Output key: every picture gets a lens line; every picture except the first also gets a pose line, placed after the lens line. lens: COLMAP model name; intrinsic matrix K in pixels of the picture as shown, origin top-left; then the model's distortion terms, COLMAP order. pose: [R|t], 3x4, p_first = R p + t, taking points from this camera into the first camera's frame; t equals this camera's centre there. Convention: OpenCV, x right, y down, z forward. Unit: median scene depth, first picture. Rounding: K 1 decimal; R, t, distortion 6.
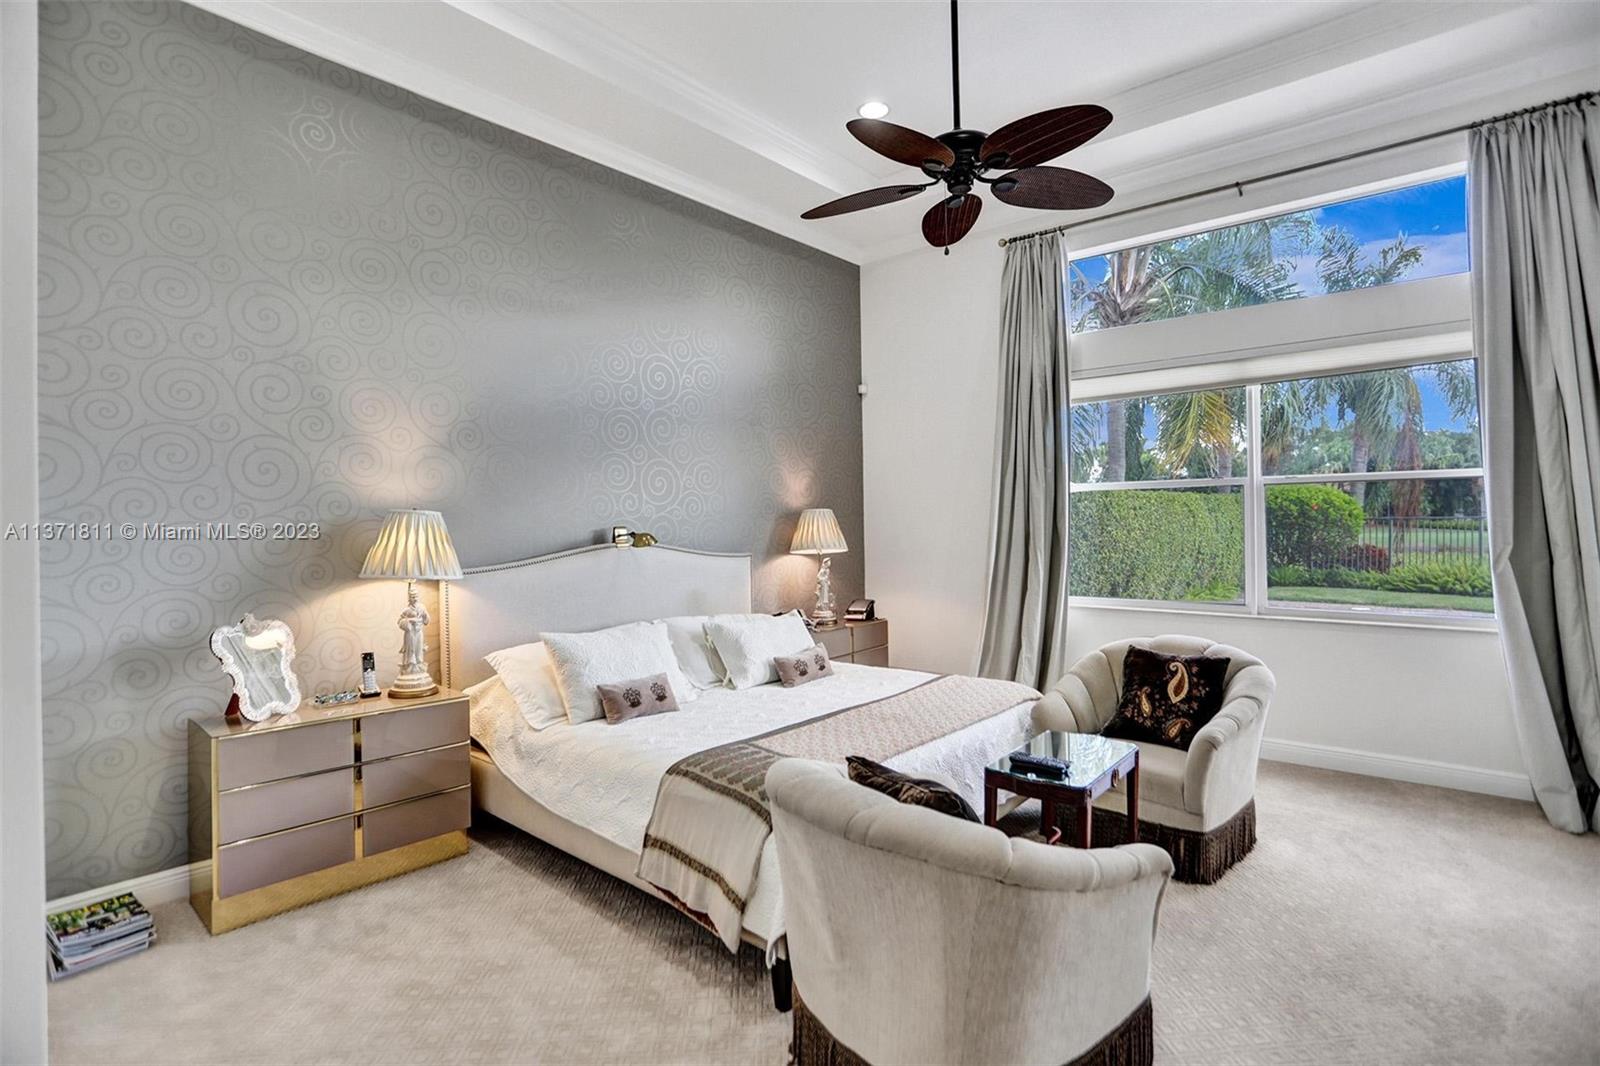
lens RADIAL K [[769.3, 0, 800.8], [0, 769.3, 517.5], [0, 0, 1]] dist [-0.075553, 0.033126]
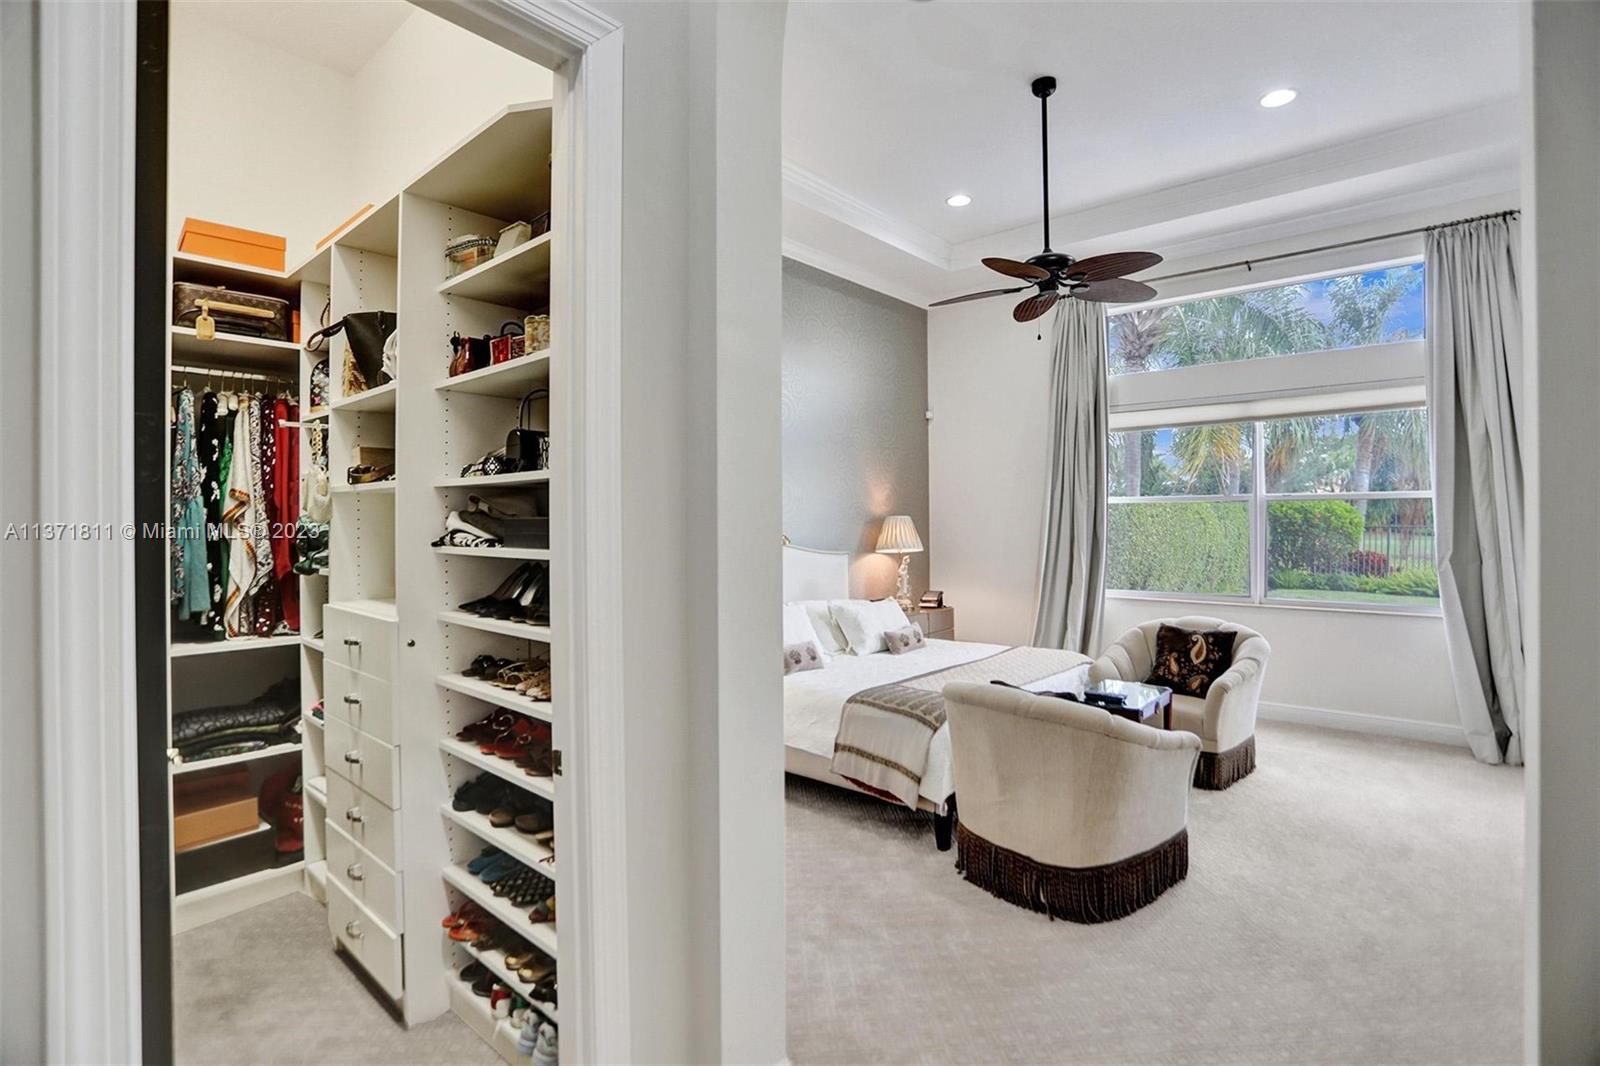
lens RADIAL K [[765.4, 0, 797.3], [0, 765.4, 519.6], [0, 0, 1]] dist [-0.085356, 0.041719]
pose [[0.999843, 0.009461, -0.014975, -0.185131], [-0.009450, 0.999955, 0.000797, -0.007164], [0.014982, -0.000656, 0.999888, -0.323446]]
